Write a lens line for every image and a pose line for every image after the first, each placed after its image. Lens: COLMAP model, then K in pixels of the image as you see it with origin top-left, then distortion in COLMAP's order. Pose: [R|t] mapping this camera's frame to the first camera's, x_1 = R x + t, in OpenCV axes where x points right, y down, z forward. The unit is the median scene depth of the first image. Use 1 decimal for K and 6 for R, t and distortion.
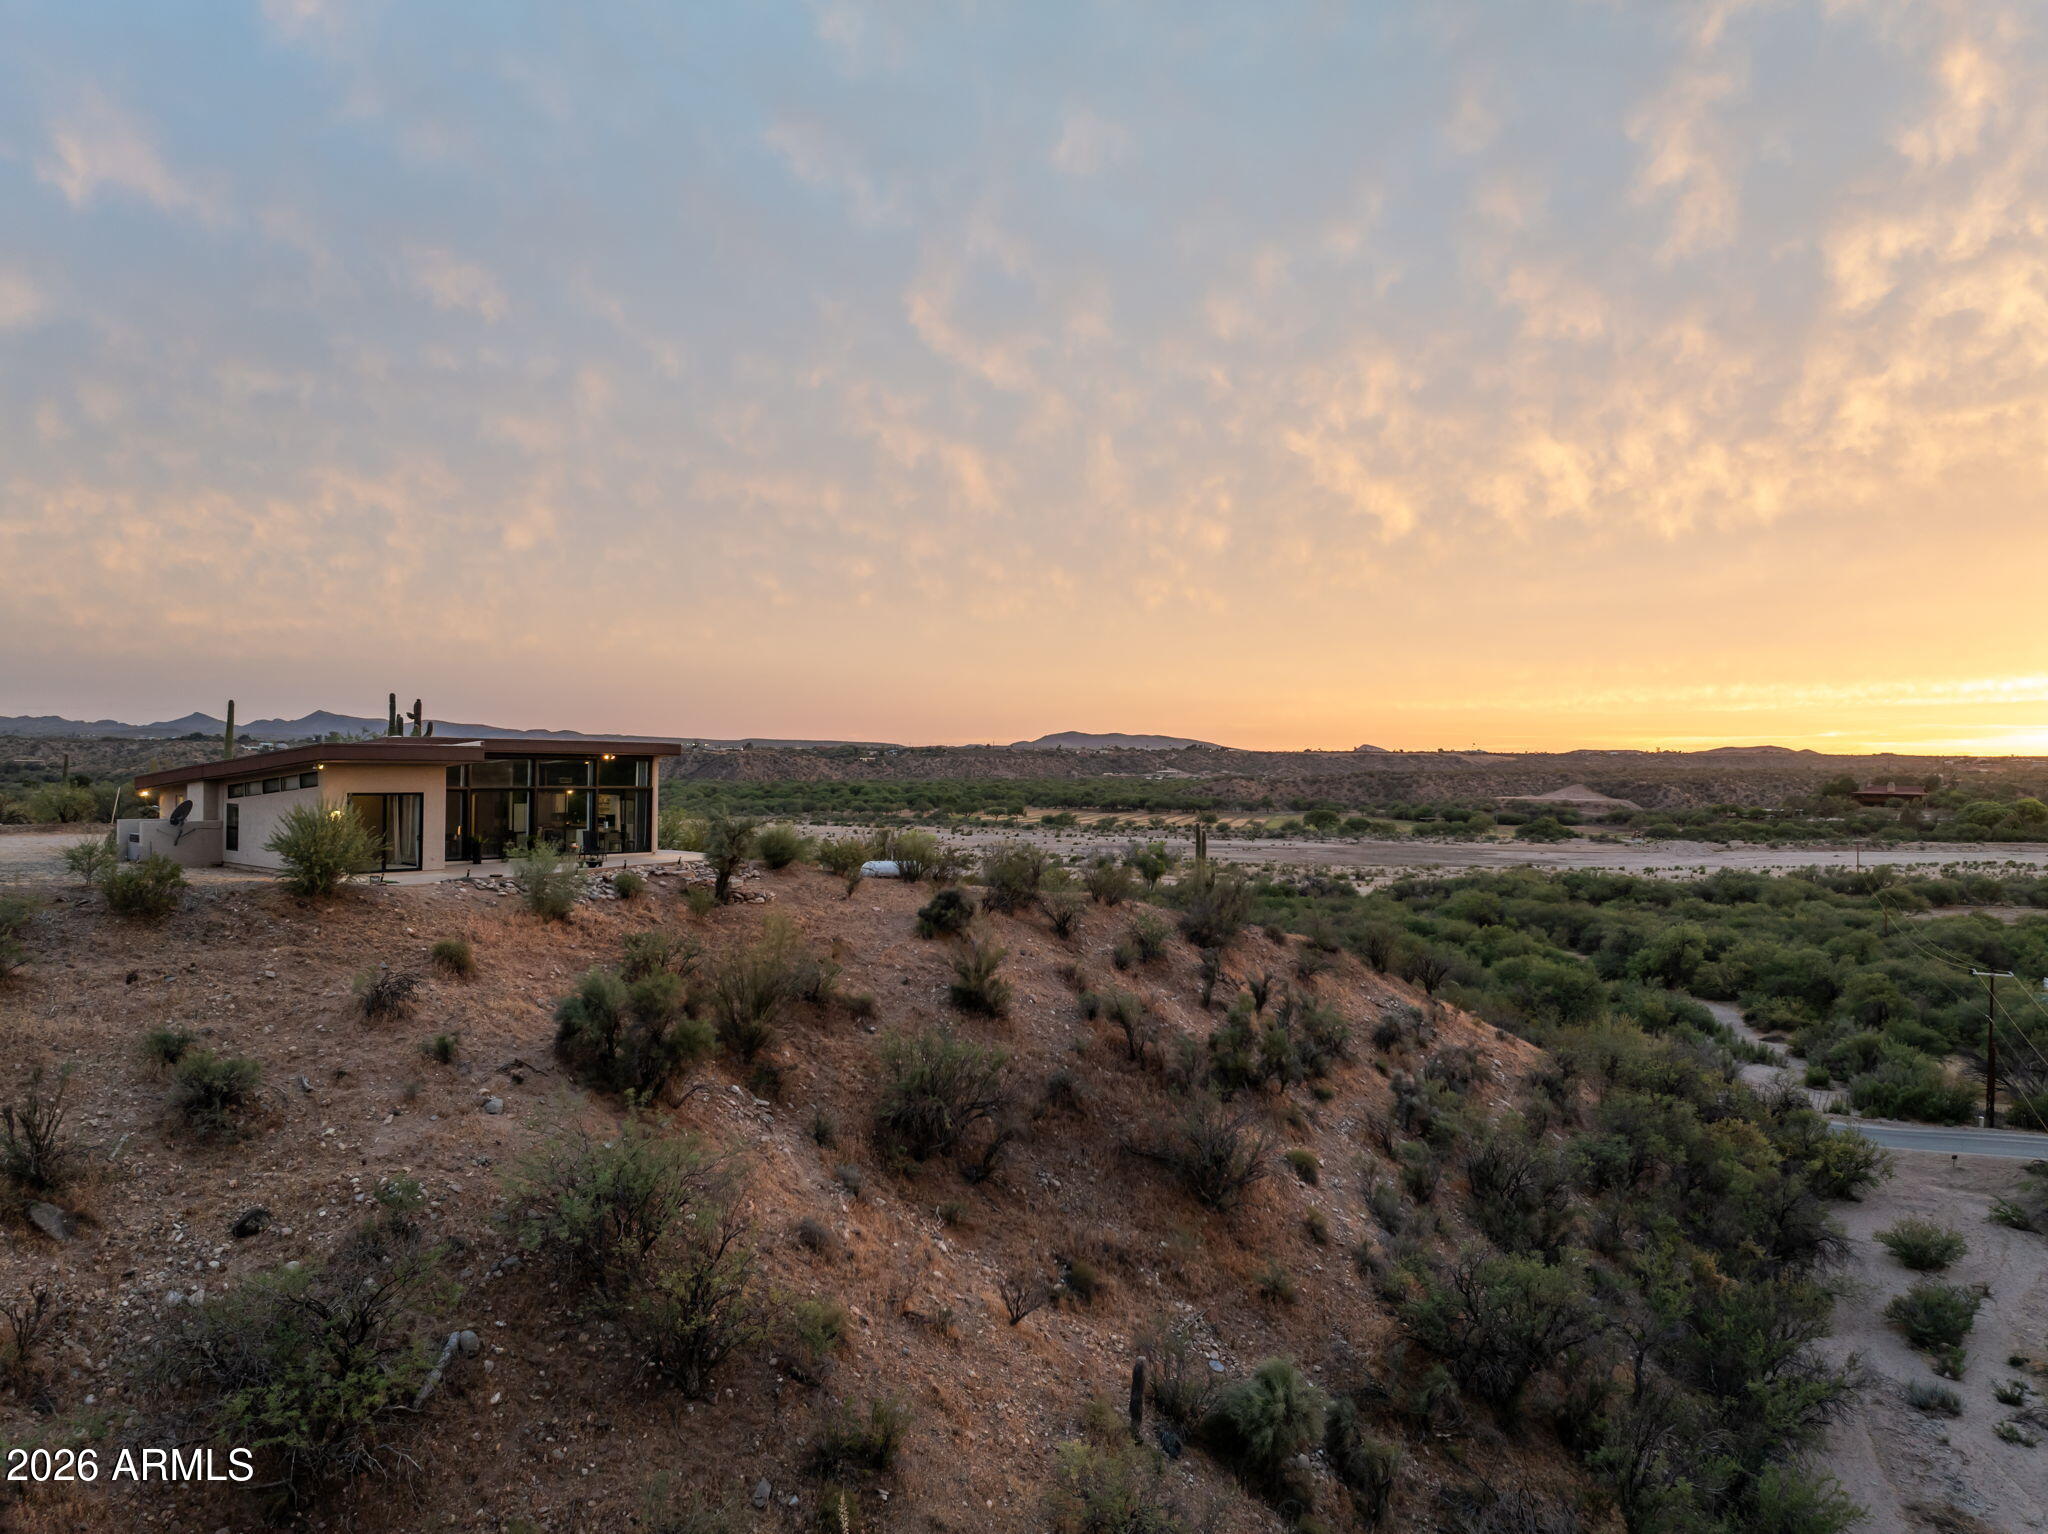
lens RADIAL K [[1436.2, 0, 1030.3], [0, 1436.2, 760.7], [0, 0, 1]] dist [-0.039458, 0.001252]
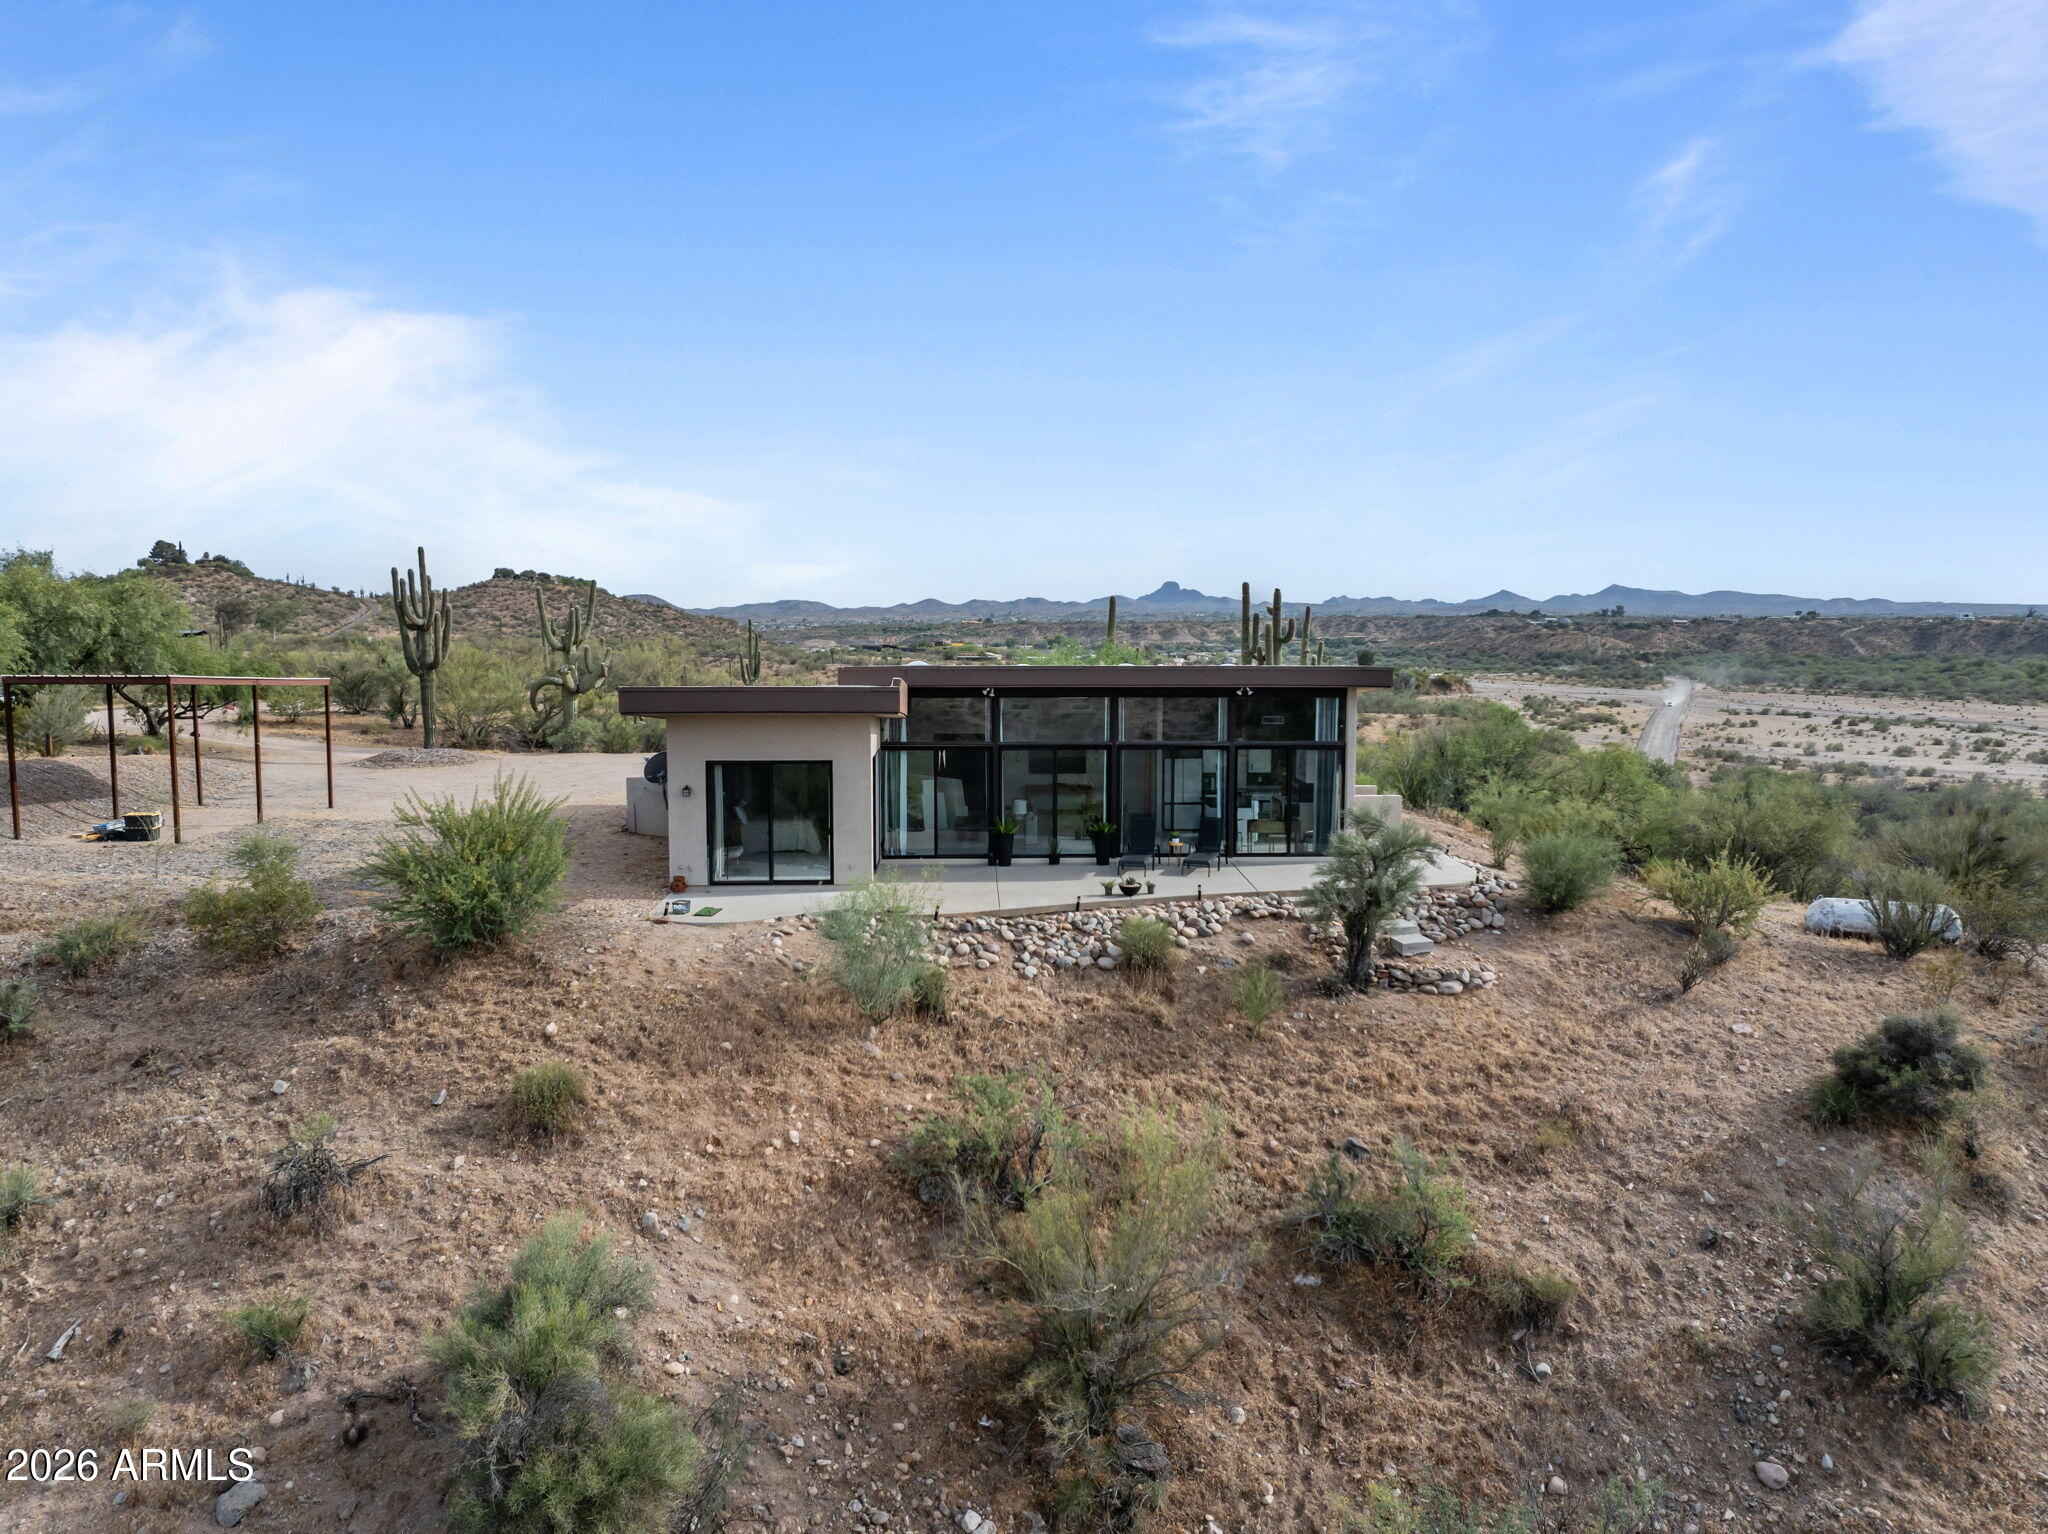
lens RADIAL K [[1436.2, 0, 1030.3], [0, 1436.2, 760.7], [0, 0, 1]] dist [-0.039458, 0.001252]
pose [[0.659834, 0.057290, -0.749224, 0.071383], [0.009829, 0.996346, 0.084843, -0.021651], [0.751347, -0.063347, 0.656860, 0.476321]]
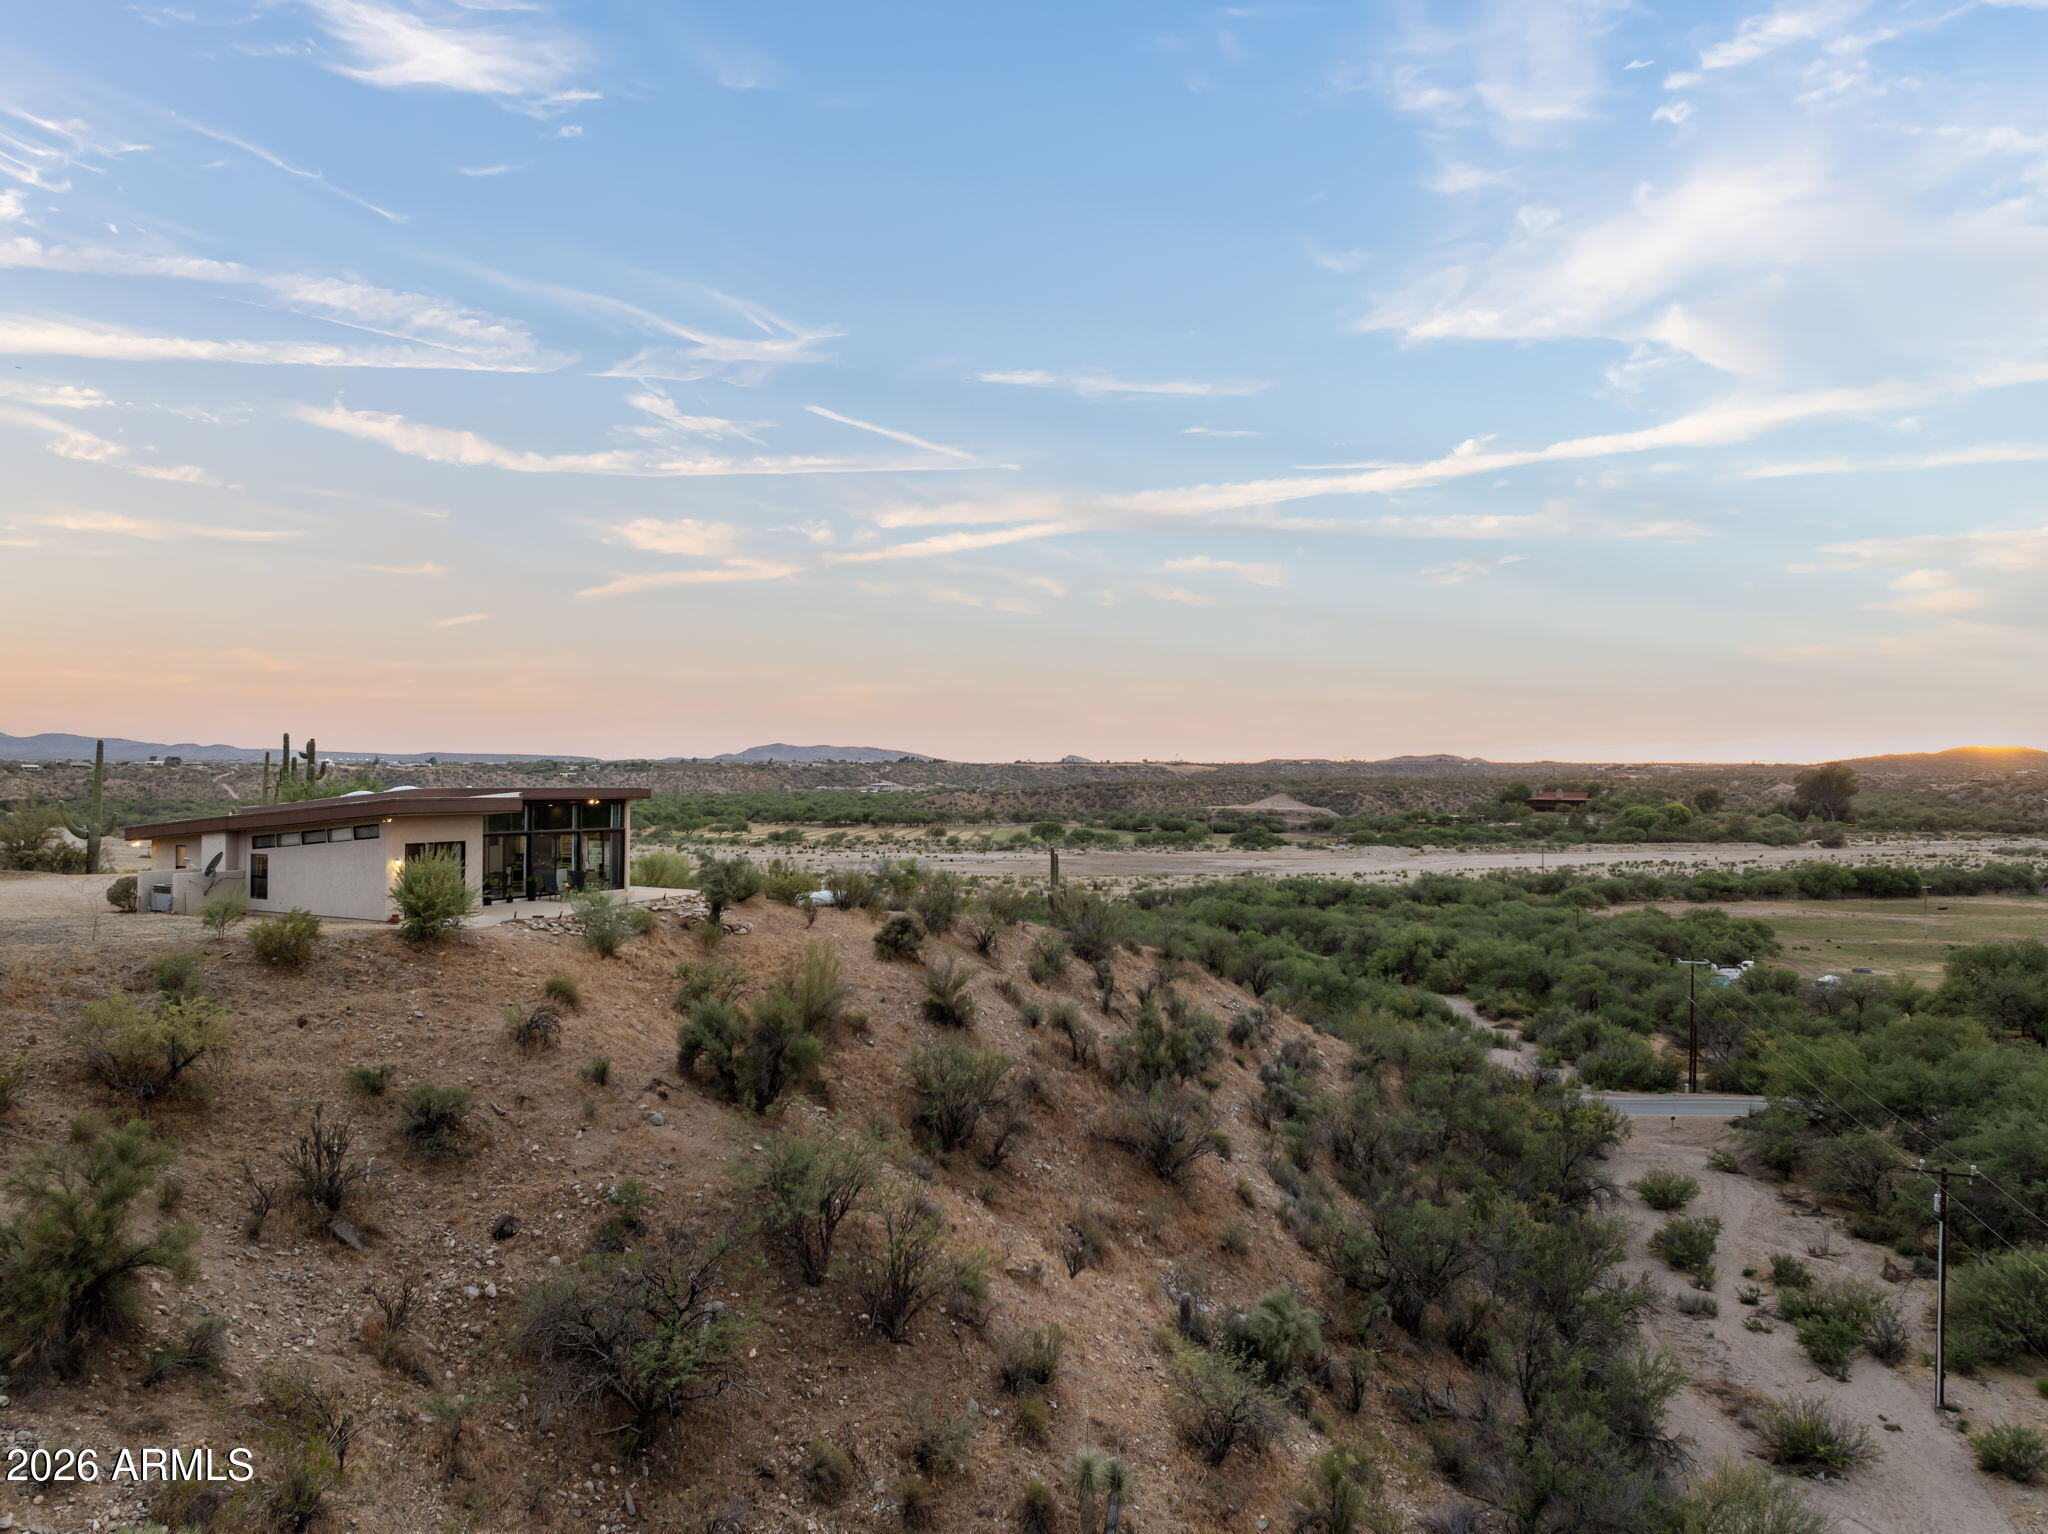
lens RADIAL K [[1447.1, 0, 1031.1], [0, 1447.1, 757.1], [0, 0, 1]] dist [0.004326, -0.109056]
pose [[0.979512, -0.005696, 0.201304, -0.164360], [0.007853, 0.999920, -0.009914, -0.019622], [-0.201231, 0.011292, 0.979479, -0.111679]]
